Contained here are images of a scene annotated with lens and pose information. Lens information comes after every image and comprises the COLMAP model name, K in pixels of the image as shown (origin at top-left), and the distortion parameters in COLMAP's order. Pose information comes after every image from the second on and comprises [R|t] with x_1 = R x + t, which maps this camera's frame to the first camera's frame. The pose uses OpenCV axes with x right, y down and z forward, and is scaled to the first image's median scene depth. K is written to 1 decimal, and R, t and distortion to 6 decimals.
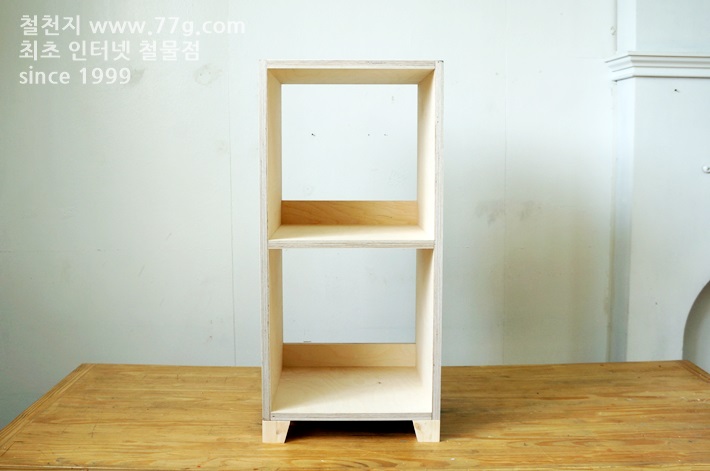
lens RADIAL K [[804.8, 0, 253.2], [0, 804.8, 235.6], [0, 0, 1]] dist [-0.175799, 0.072123]
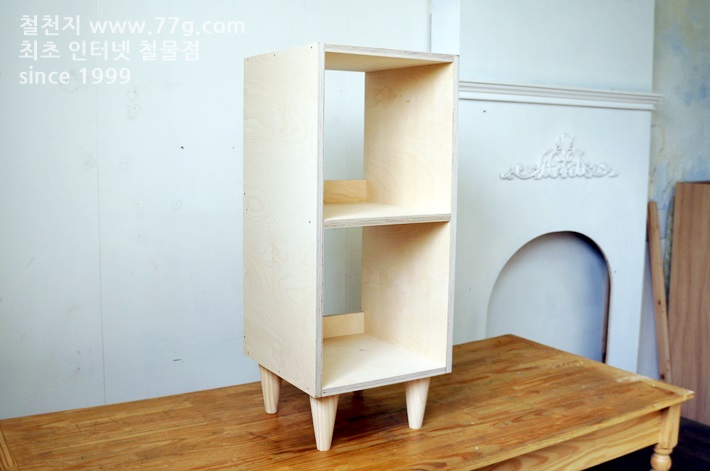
lens RADIAL K [[804.8, 0, 253.2], [0, 804.8, 235.6], [0, 0, 1]] dist [-0.175799, 0.072123]
pose [[0.837086, -0.058453, 0.543940, -0.544215], [0.049600, 0.998290, 0.030948, -0.064226], [-0.544819, 0.001073, 0.838553, 0.200330]]
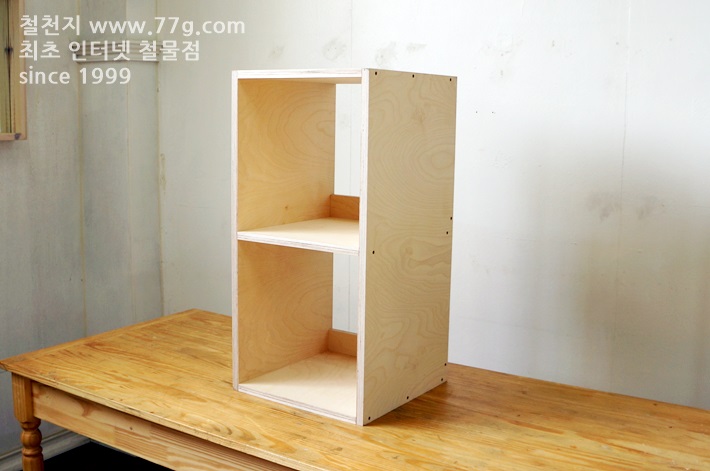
lens RADIAL K [[804.8, 0, 253.2], [0, 804.8, 235.6], [0, 0, 1]] dist [-0.175799, 0.072123]
pose [[0.824287, 0.100248, -0.557227, 0.642892], [-0.072733, 0.994794, 0.071378, -0.041981], [0.561481, -0.018307, 0.827287, 0.129129]]
